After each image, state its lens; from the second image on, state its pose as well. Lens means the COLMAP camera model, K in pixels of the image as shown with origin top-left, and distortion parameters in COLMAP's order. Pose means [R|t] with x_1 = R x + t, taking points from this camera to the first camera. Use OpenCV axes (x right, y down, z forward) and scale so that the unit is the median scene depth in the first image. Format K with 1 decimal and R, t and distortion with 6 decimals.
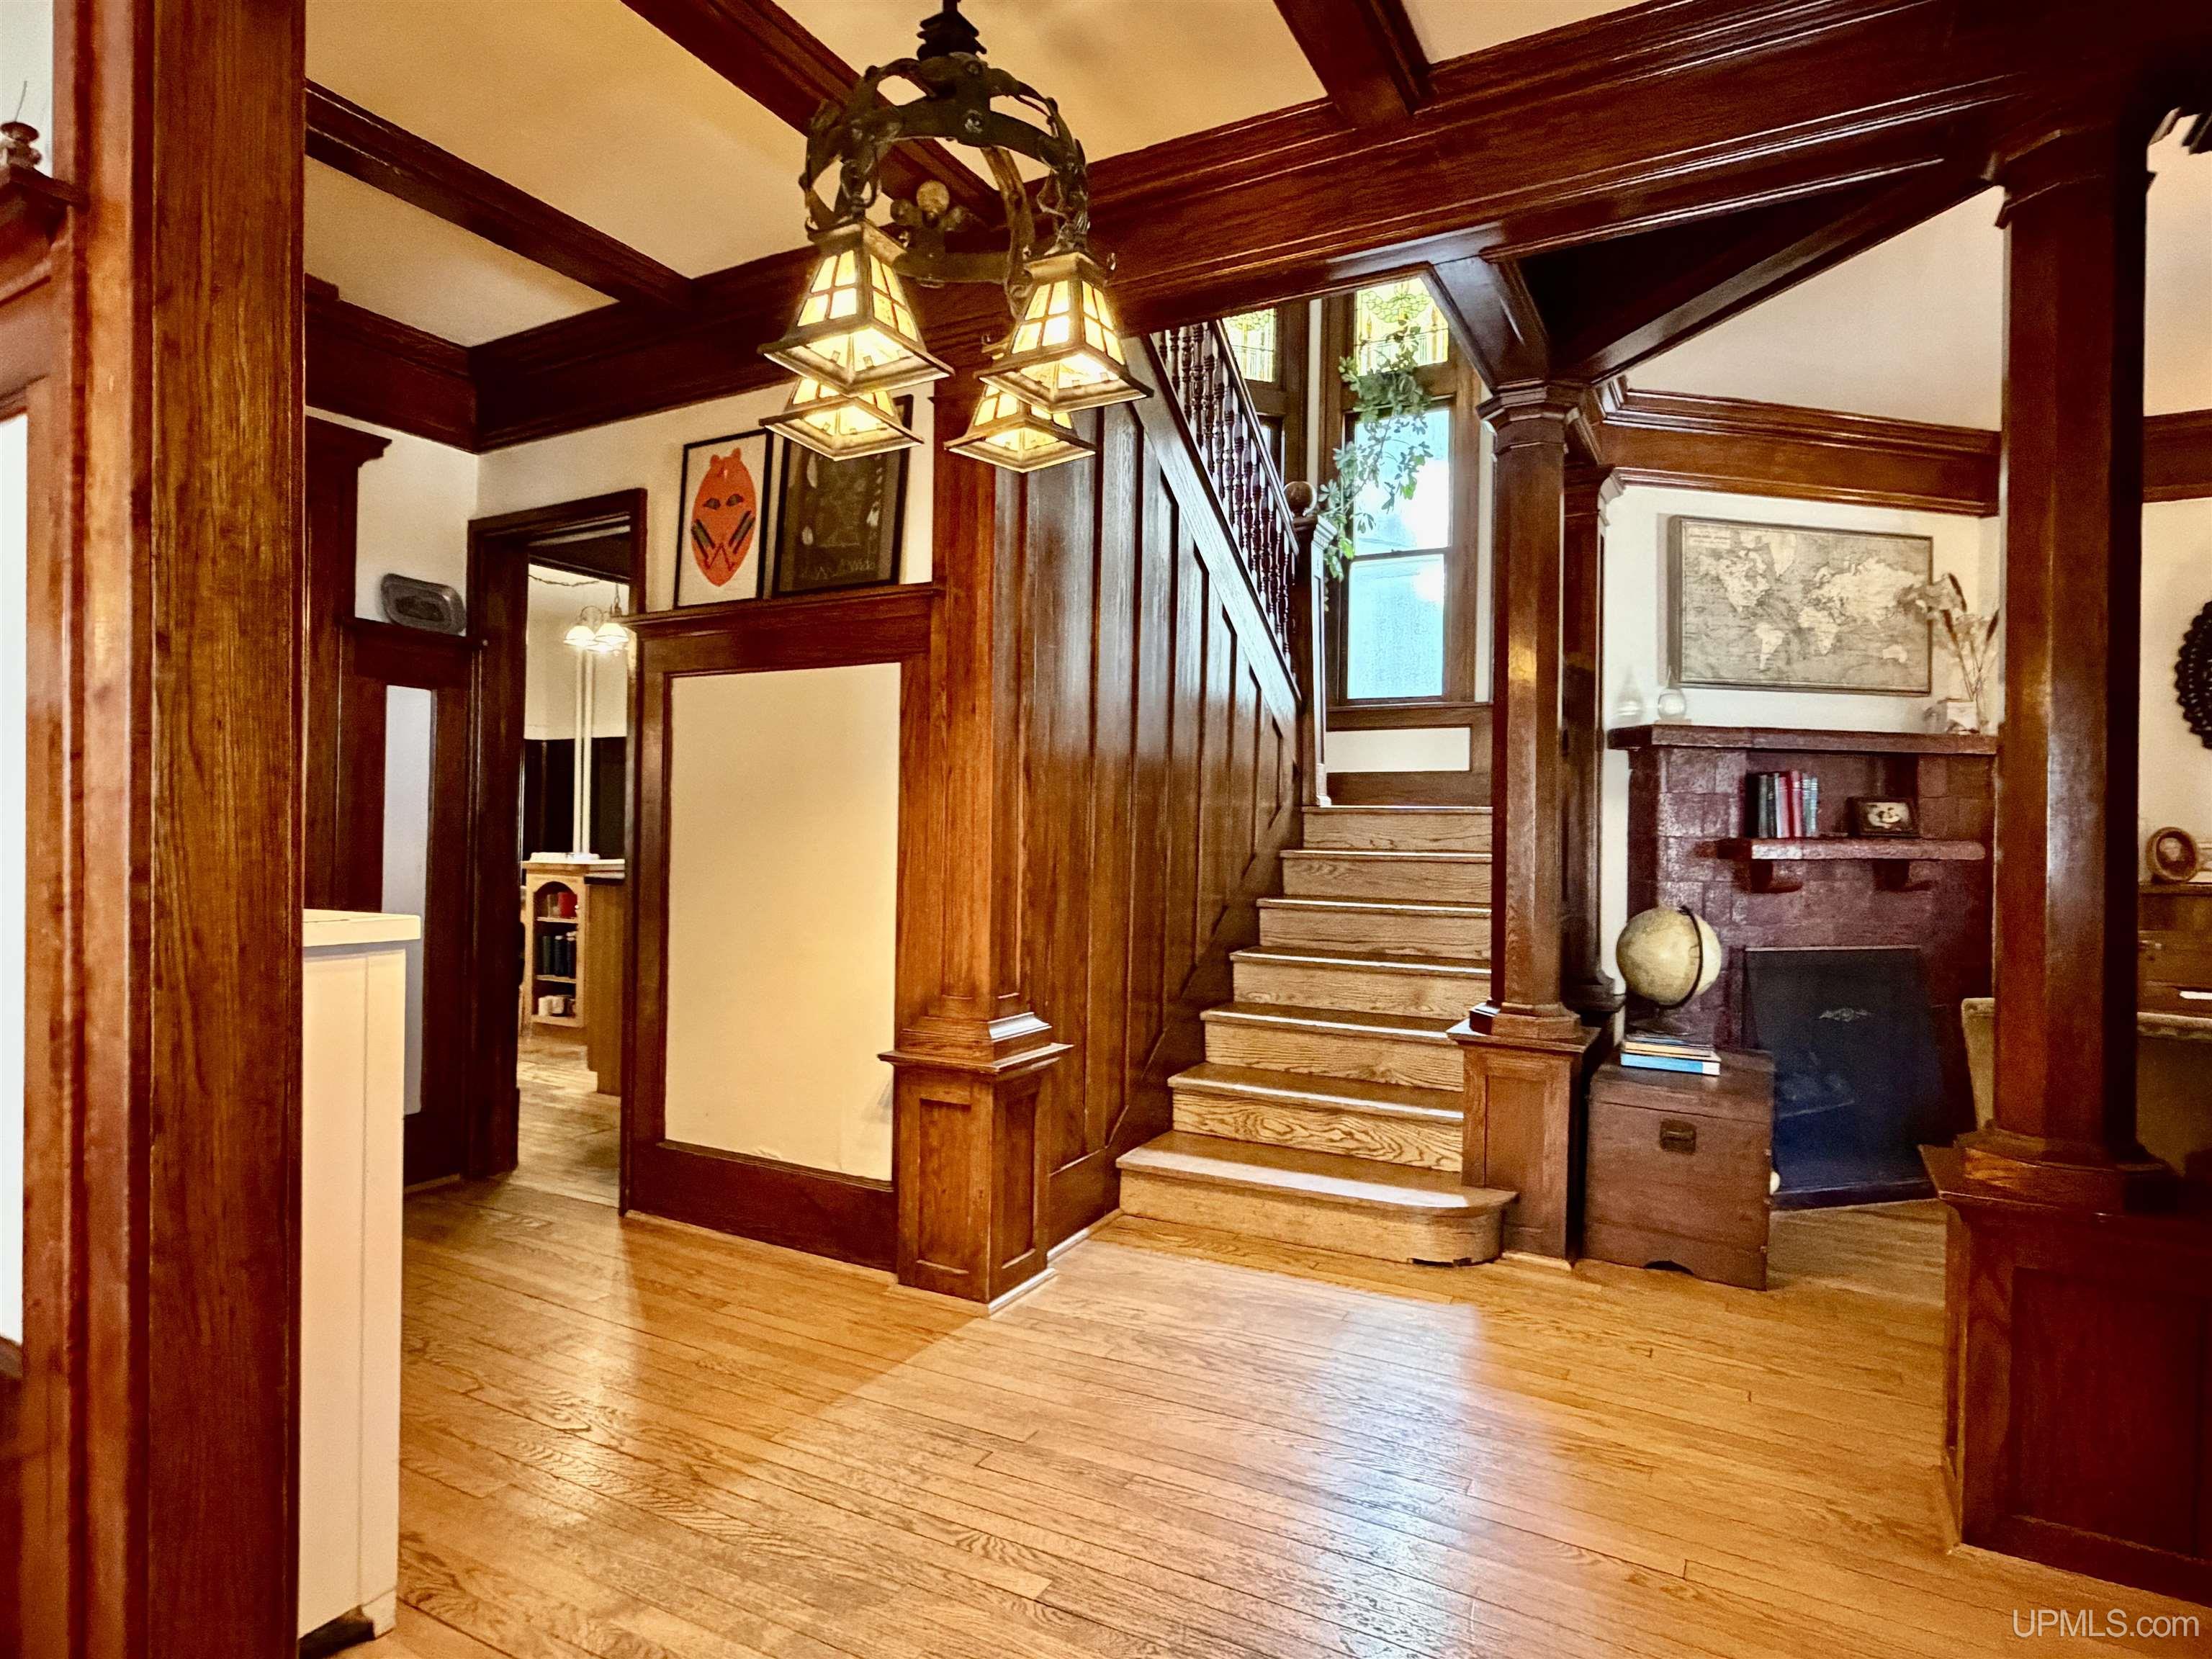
lens RADIAL K [[1217.8, 0, 1106.0], [0, 1217.8, 829.5], [0, 0, 1]] dist [-0.002614, -0.000362]
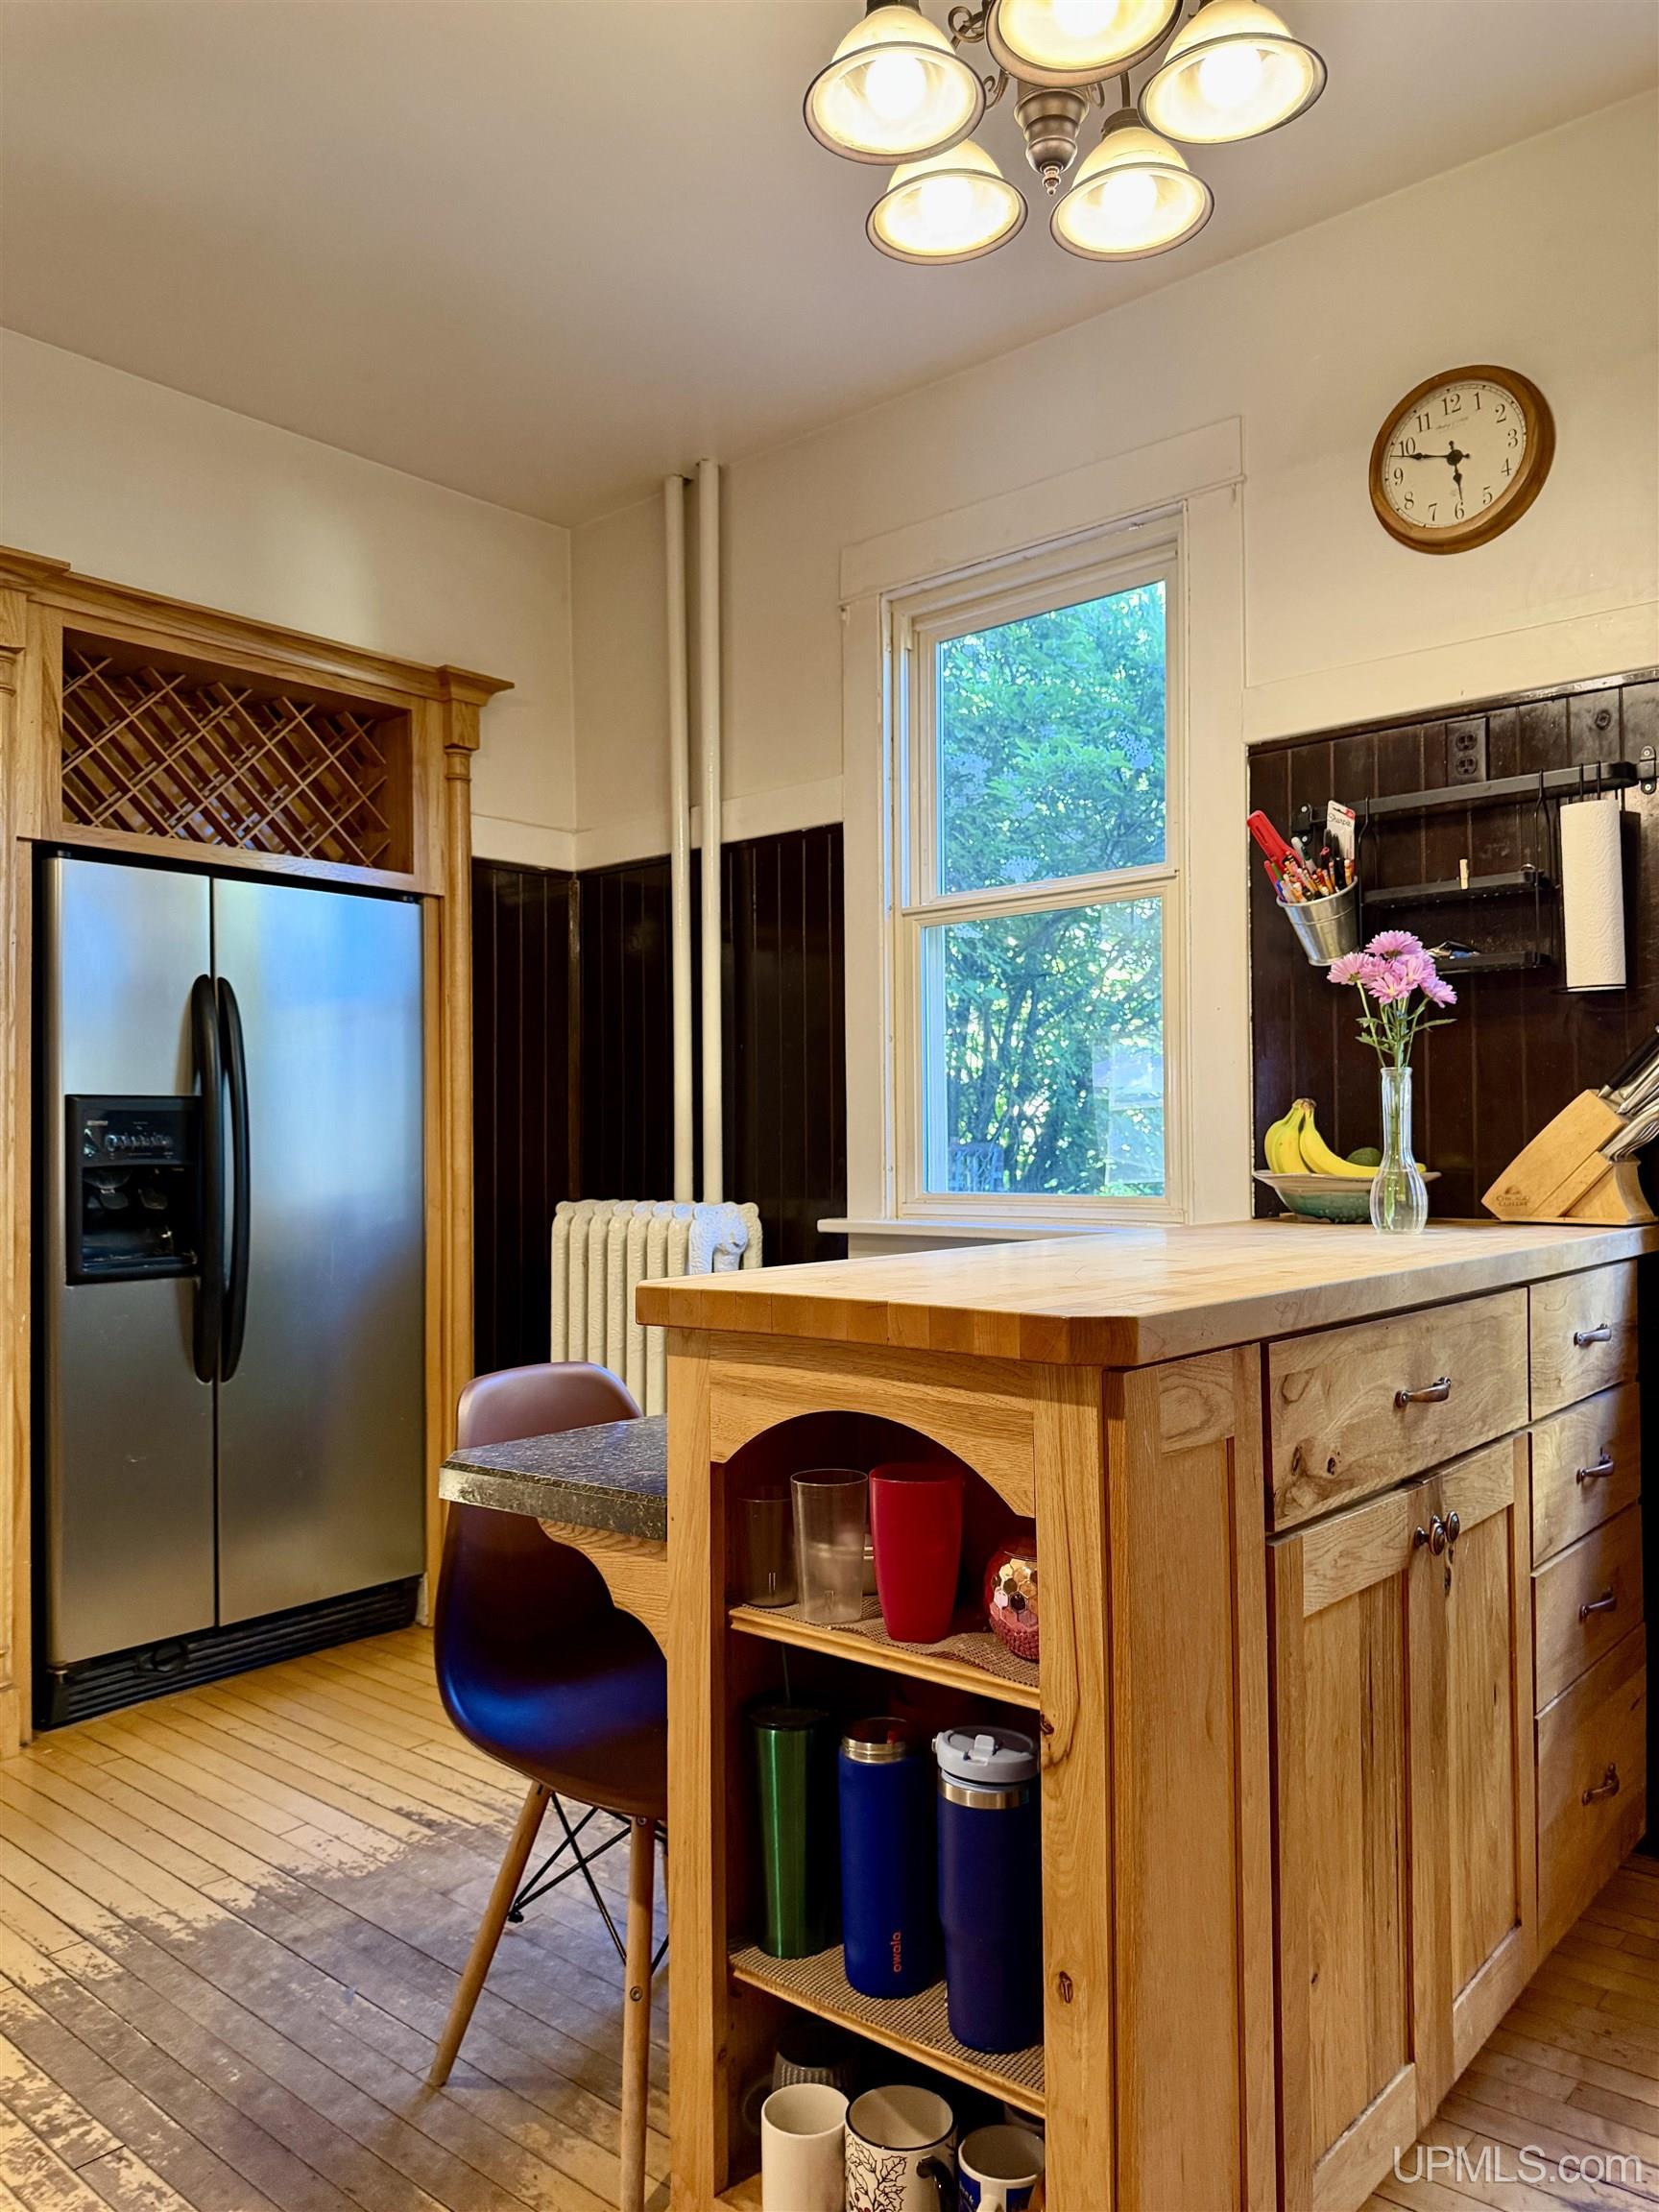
lens RADIAL K [[1555.0, 0, 829.5], [0, 1555.0, 1106.0], [0, 0, 1]] dist [0.007973, 0.001531]
pose [[0.978459, -0.028477, -0.204470, -0.404905], [0.023394, 0.999355, -0.027233, 0.008811], [0.205113, 0.021863, 0.978494, 0.783720]]
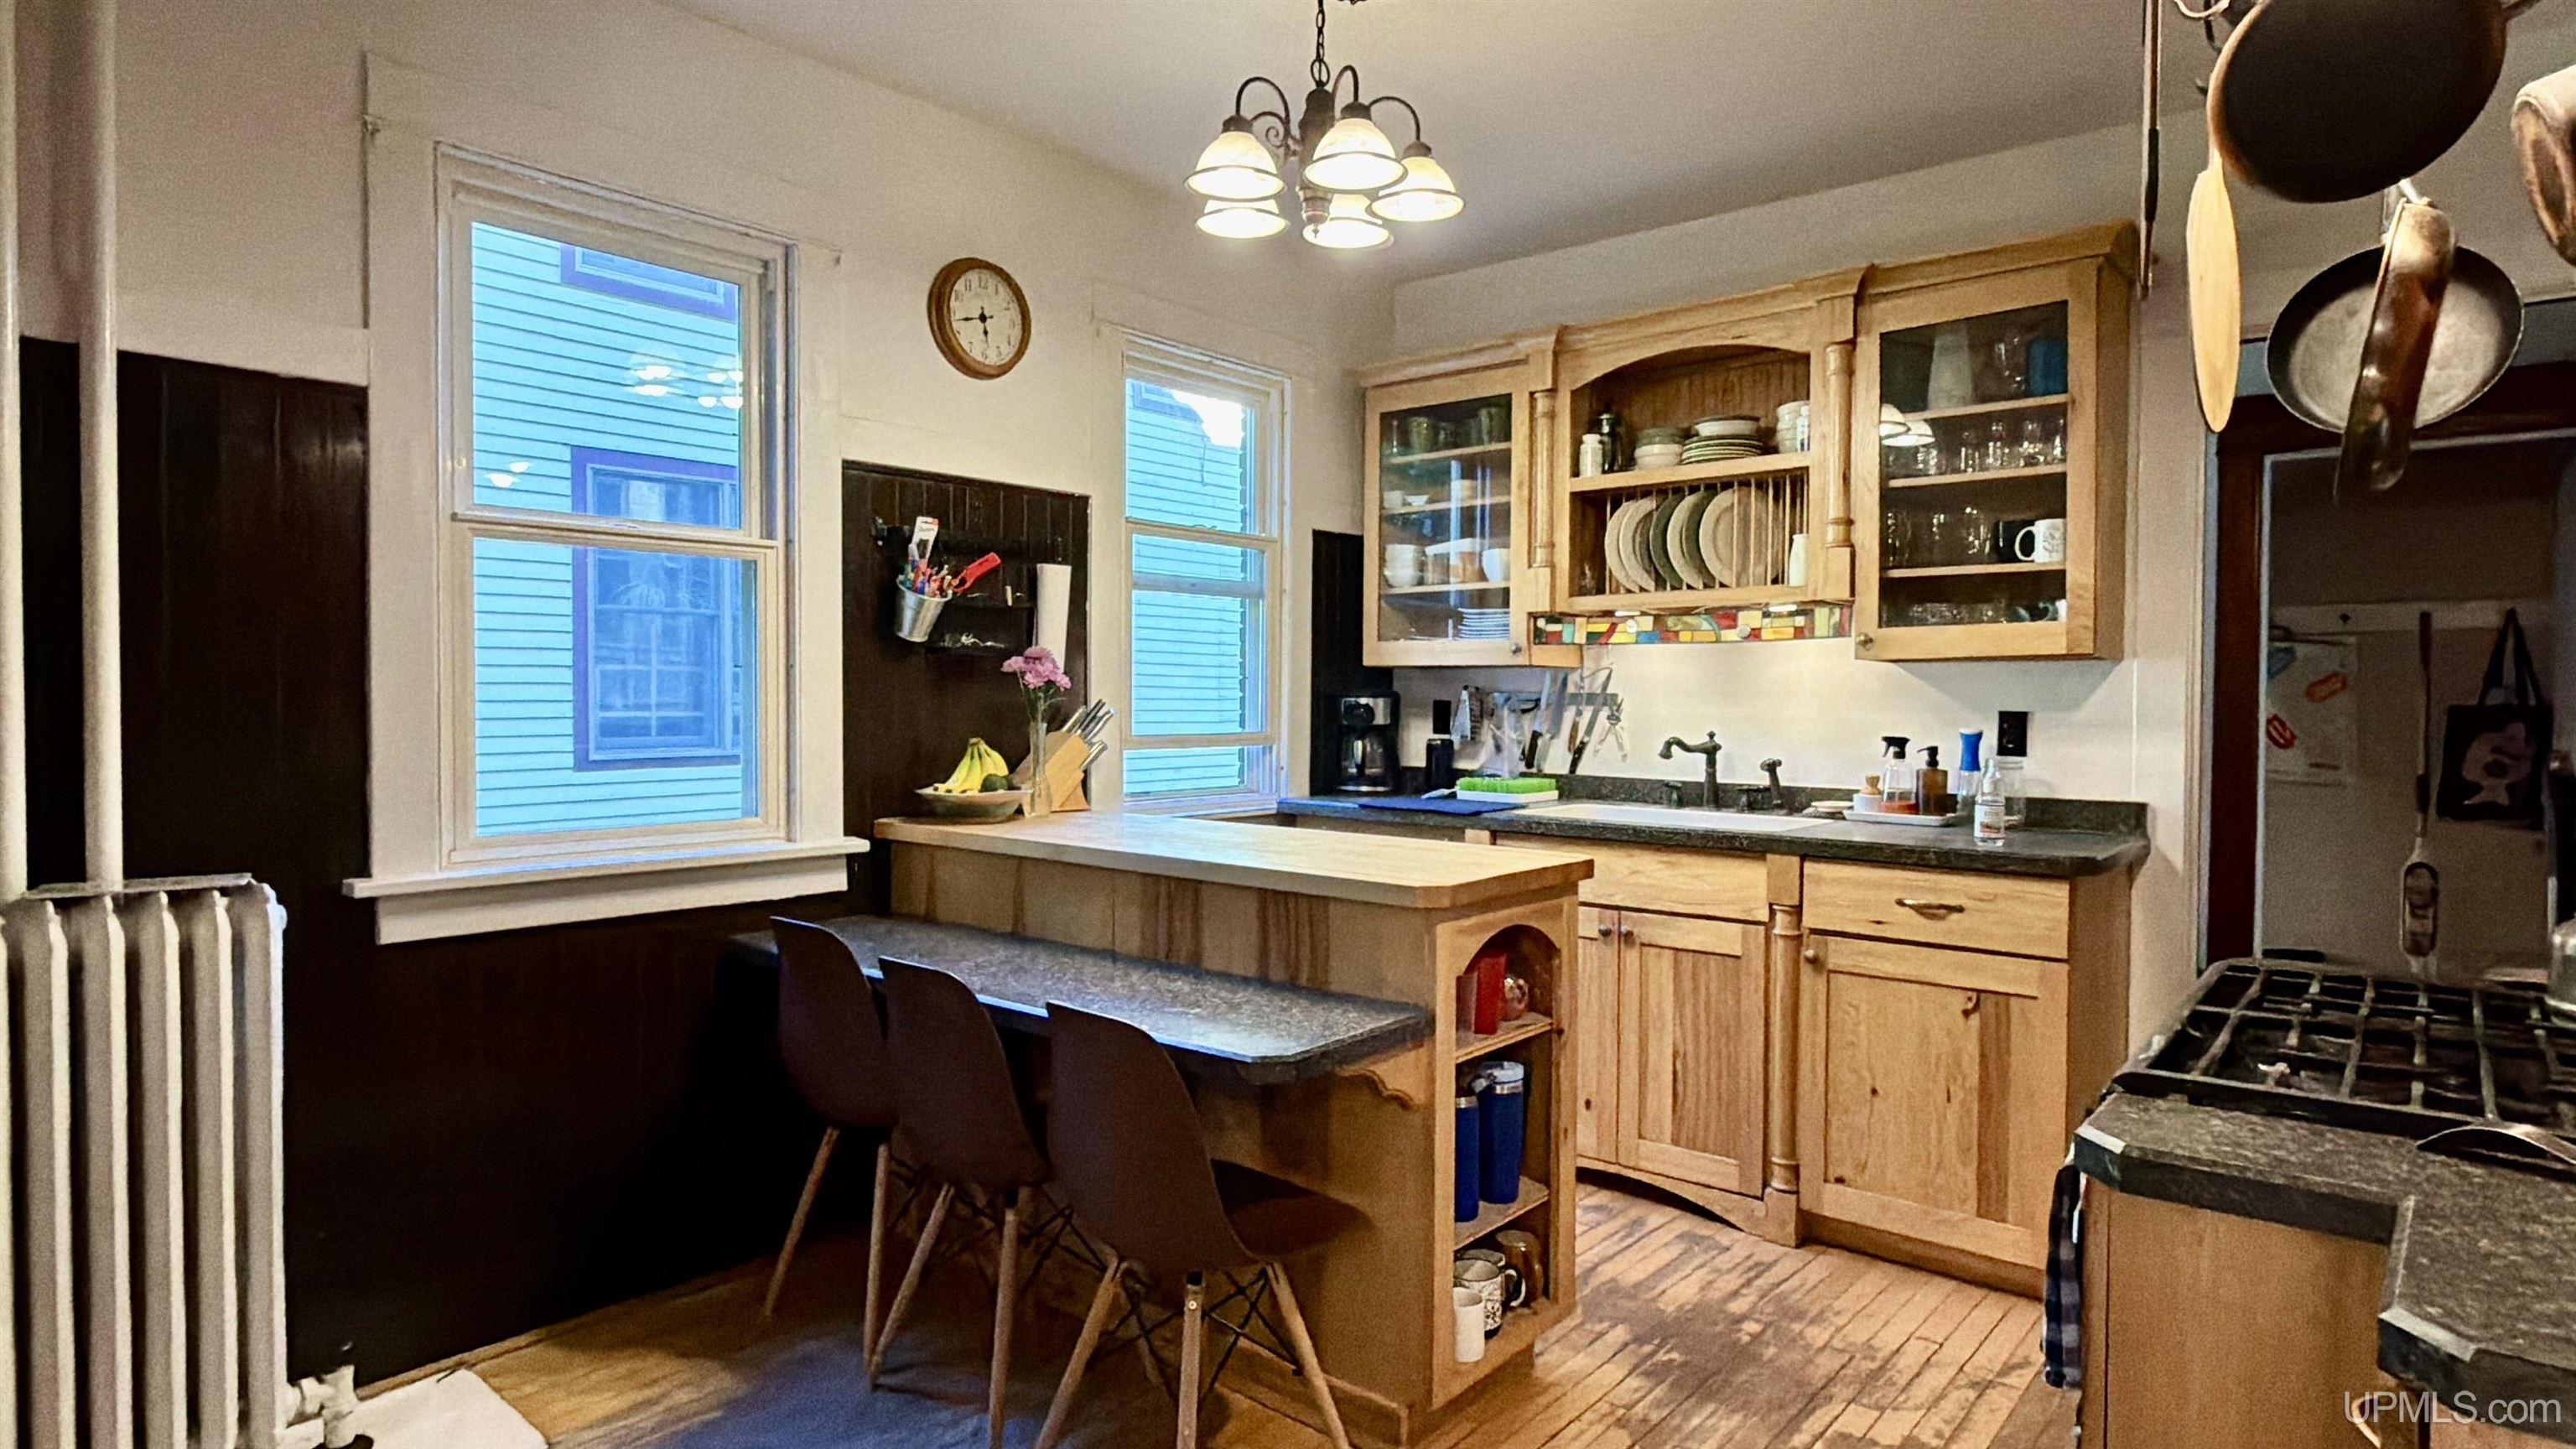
lens RADIAL K [[1348.9, 0, 1288.0], [0, 1348.9, 724.5], [0, 0, 1]] dist [-0.000836, -0.000116]
pose [[0.200001, -0.033889, 0.979209, -0.803542], [-0.005808, 0.999343, 0.035772, -0.022860], [-0.979778, -0.012842, 0.199673, 0.969459]]
